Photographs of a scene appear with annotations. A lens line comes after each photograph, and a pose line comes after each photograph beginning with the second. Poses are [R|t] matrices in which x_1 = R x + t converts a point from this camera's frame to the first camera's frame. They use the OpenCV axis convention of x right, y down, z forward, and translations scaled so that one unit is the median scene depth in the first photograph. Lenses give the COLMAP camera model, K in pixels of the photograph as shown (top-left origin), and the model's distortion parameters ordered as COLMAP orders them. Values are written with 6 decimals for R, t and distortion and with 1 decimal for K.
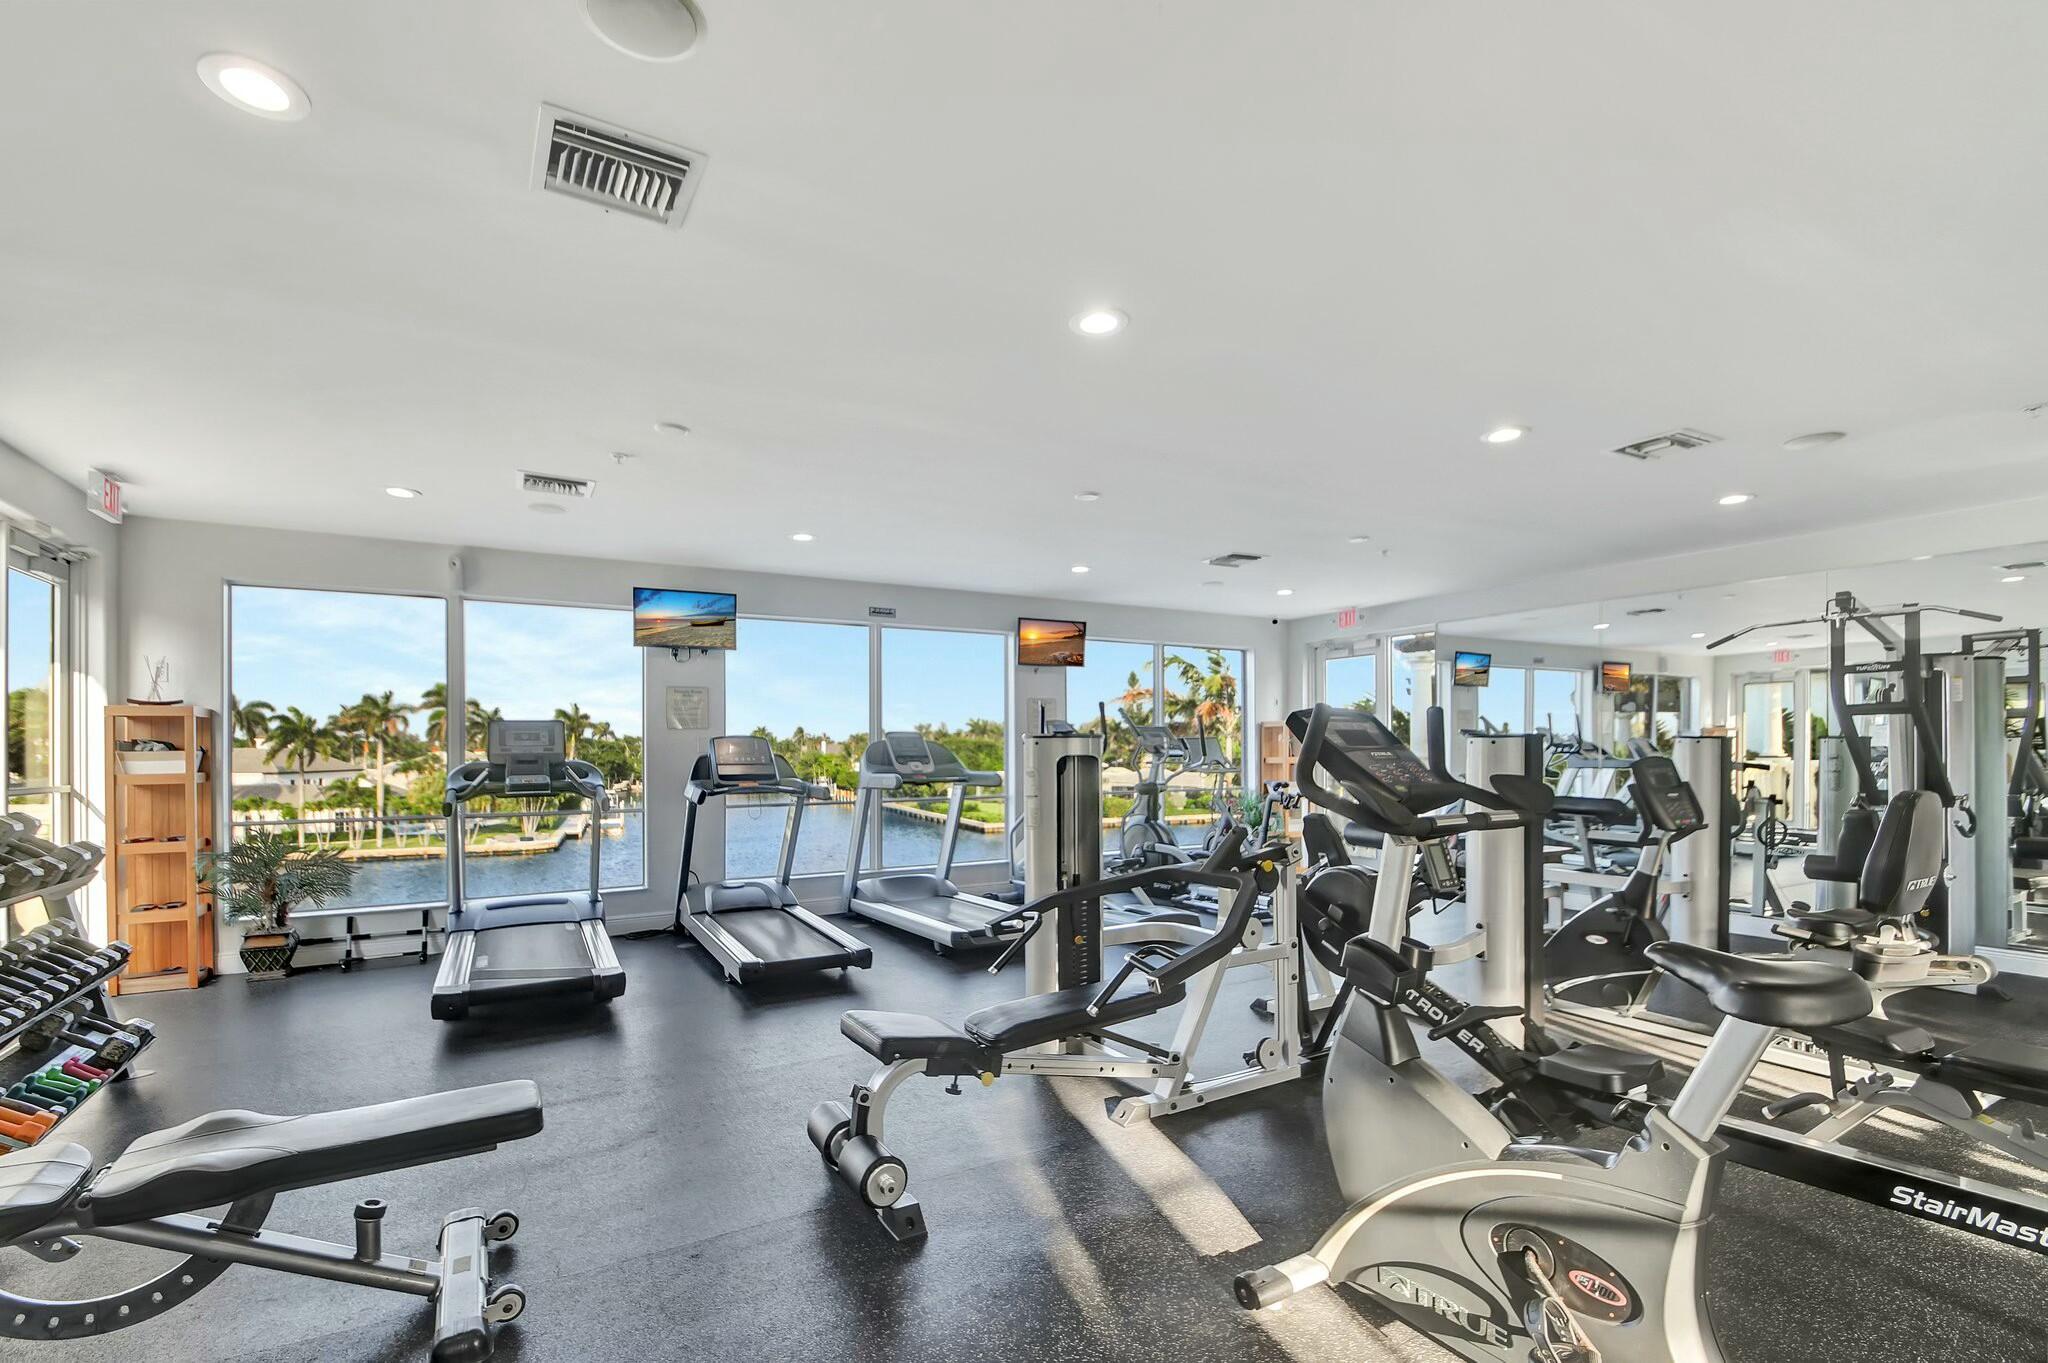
lens RADIAL K [[905.7, 0, 1011.1], [0, 905.7, 744.9], [0, 0, 1]] dist [0.007410, 0.000142]
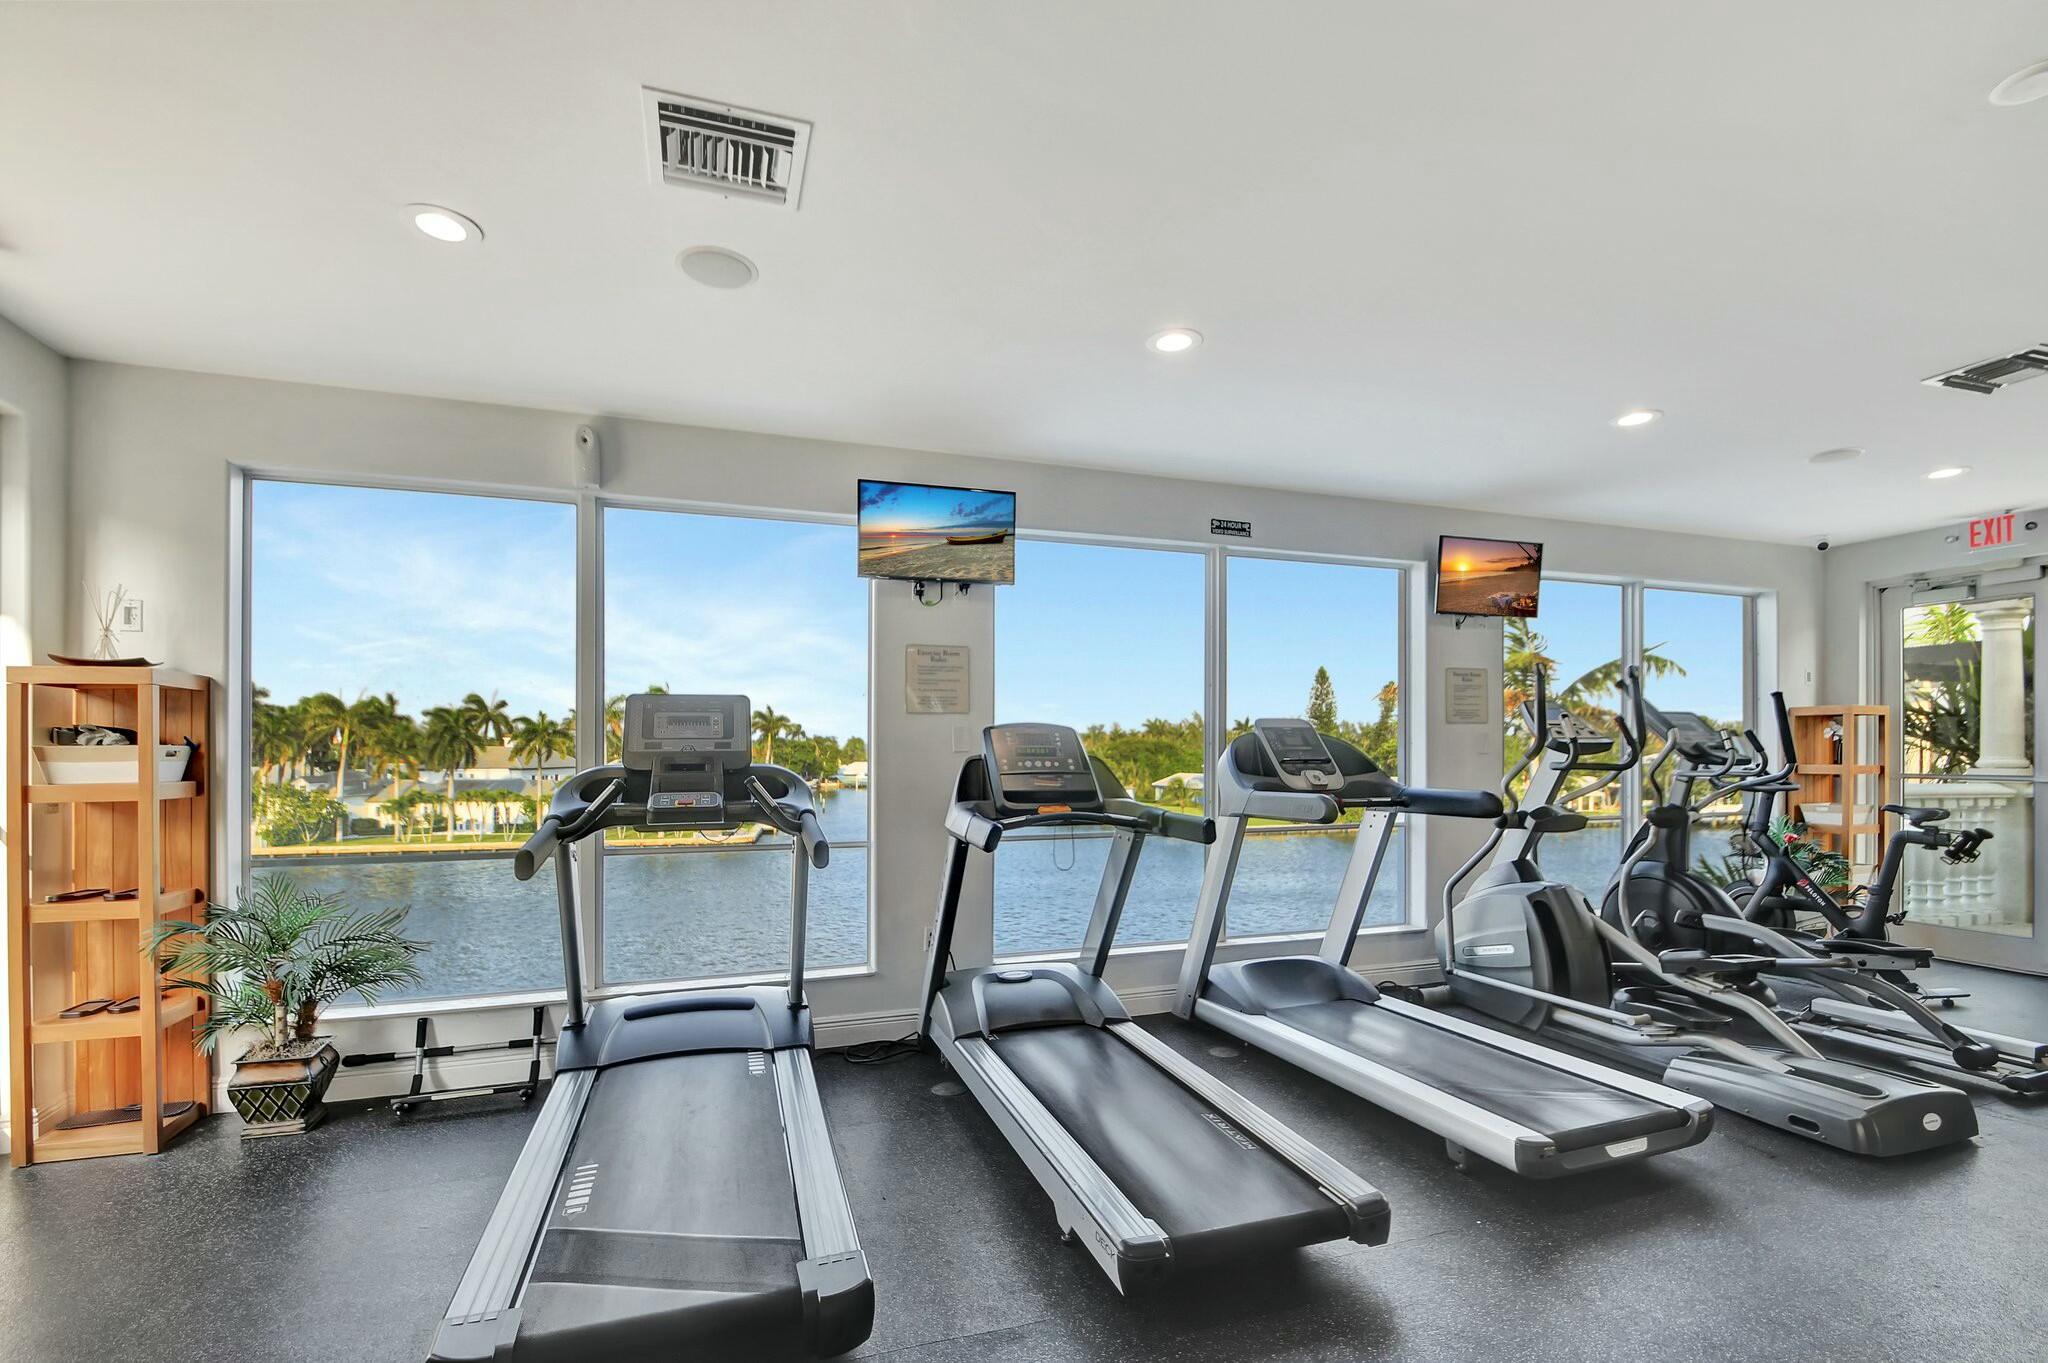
lens RADIAL K [[905.7, 0, 1011.1], [0, 905.7, 744.9], [0, 0, 1]] dist [0.007410, 0.000142]
pose [[0.982200, 0.004213, -0.187789, -0.199557], [-0.004462, 0.999990, -0.000903, 0.003913], [0.187784, 0.001725, 0.982209, 0.420561]]
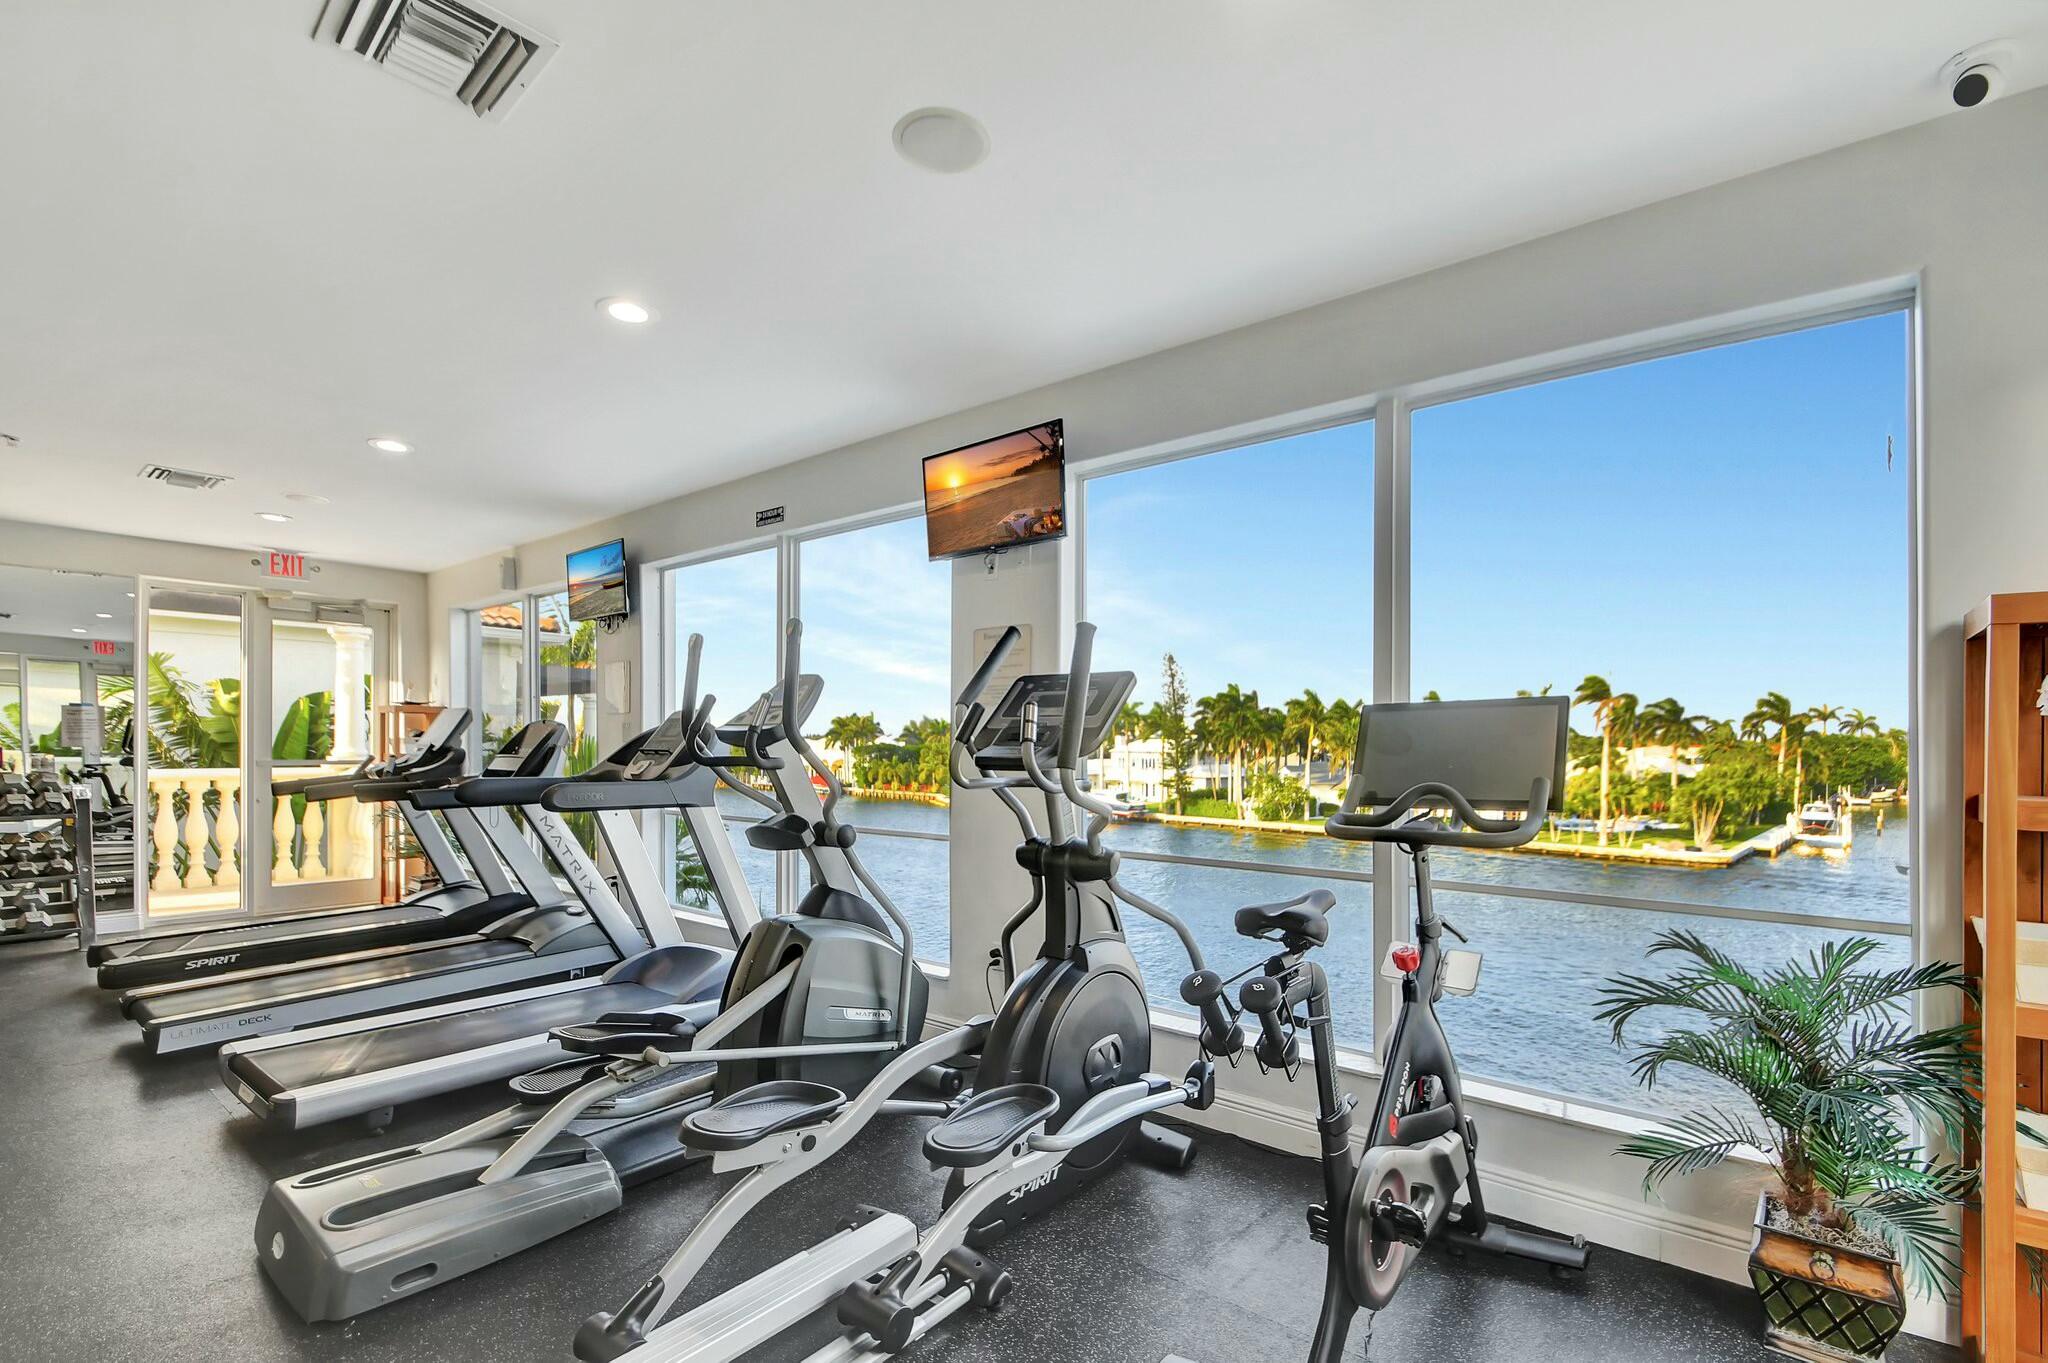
lens RADIAL K [[905.7, 0, 1011.1], [0, 905.7, 744.9], [0, 0, 1]] dist [0.007410, 0.000142]
pose [[0.363405, 0.010977, -0.931567, 0.563869], [-0.005790, 0.999938, 0.009524, -0.000019], [0.931613, 0.001933, 0.363446, 1.079766]]
